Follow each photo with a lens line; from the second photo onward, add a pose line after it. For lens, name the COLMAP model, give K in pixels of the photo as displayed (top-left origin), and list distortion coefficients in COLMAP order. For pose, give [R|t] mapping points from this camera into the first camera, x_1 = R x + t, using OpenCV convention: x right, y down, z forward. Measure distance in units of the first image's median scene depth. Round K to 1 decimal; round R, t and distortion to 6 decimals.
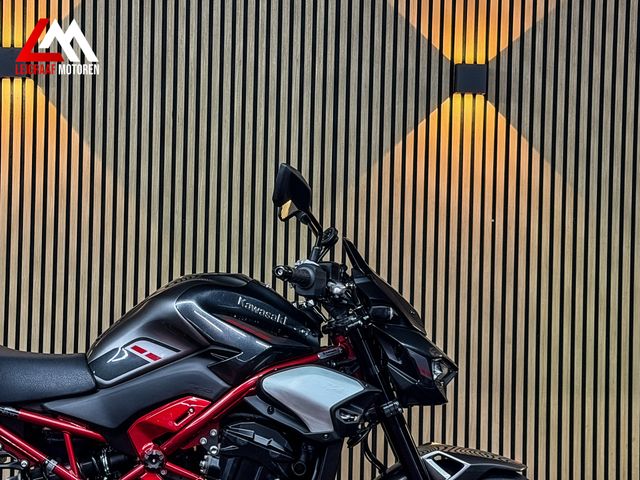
lens RADIAL K [[1431.6, 0, 319.1], [0, 1431.6, 230.2], [0, 0, 1]] dist [0.134504, 0.000000]
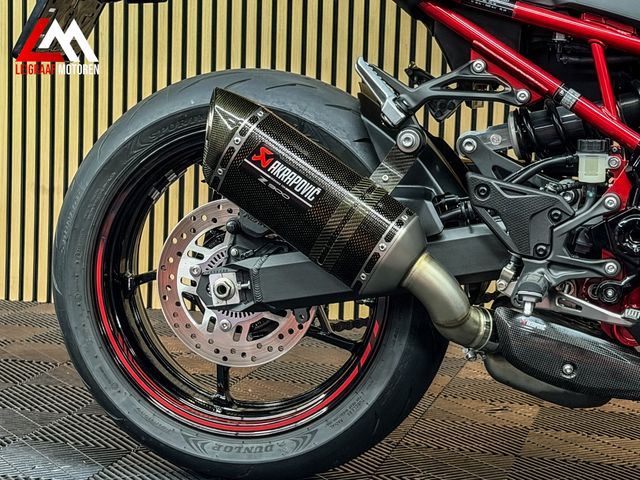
lens RADIAL K [[1431.6, 0, 304.3], [0, 1431.6, 238.0], [0, 0, 1]] dist [0.134504, 0.000000]
pose [[0.962412, 0.031944, -0.269709, -0.128587], [0.000965, 0.992651, 0.121012, 0.145850], [0.271592, -0.116724, 0.955308, 0.411497]]
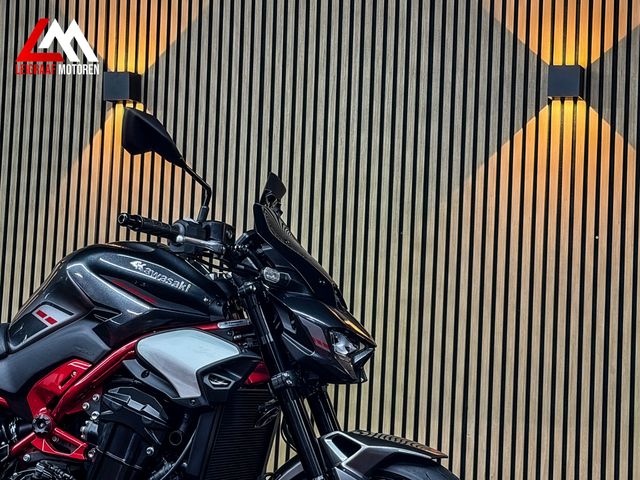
lens RADIAL K [[1431.6, 0, 322.1], [0, 1431.6, 239.9], [0, 0, 1]] dist [0.134504, 0.000000]
pose [[0.944224, -0.007808, -0.329211, 0.376385], [-0.020912, 0.996279, -0.083608, 0.109310], [0.328639, 0.085829, 0.940548, 0.127422]]
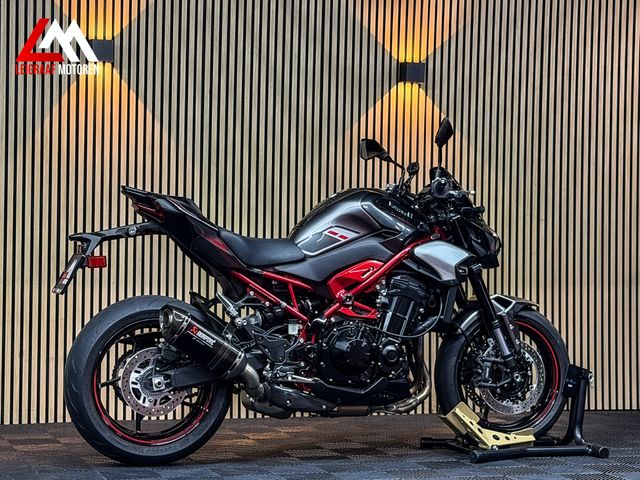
lens RADIAL K [[1431.6, 0, 324.9], [0, 1431.6, 230.8], [0, 0, 1]] dist [0.134504, 0.000000]
pose [[0.950935, -0.003398, 0.309373, -0.622697], [0.003377, 0.999994, 0.000604, 0.078272], [-0.309373, 0.000470, 0.950941, -0.520023]]
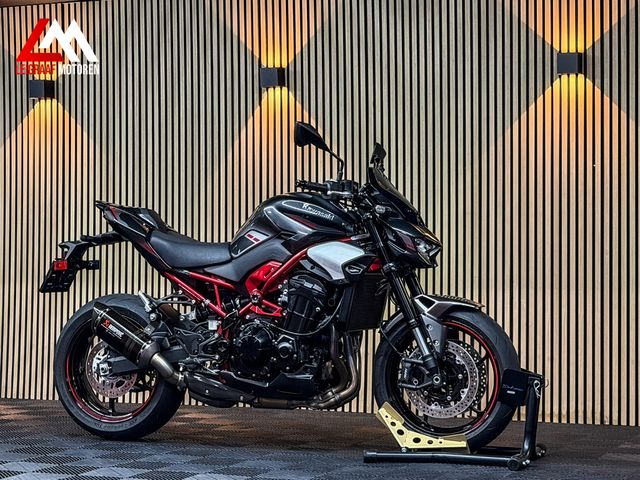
lens RADIAL K [[1431.6, 0, 308.2], [0, 1431.6, 237.2], [0, 0, 1]] dist [0.134504, 0.000000]
pose [[0.912421, -0.028617, -0.408252, 0.632198], [0.025343, 0.999589, -0.013427, 0.107531], [0.408468, 0.001905, 0.912771, -0.536613]]
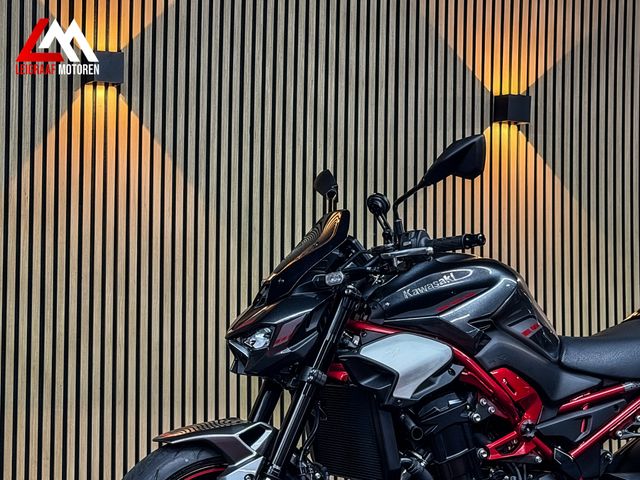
lens RADIAL K [[1421.7, 0, 320.4], [0, 1421.7, 251.7], [0, 0, 1]] dist [0.127422, 0.000000]
pose [[0.908615, 0.009565, 0.417526, -0.683582], [0.014287, 0.998441, -0.053964, 0.083189], [-0.417391, 0.054998, 0.907061, 0.133183]]
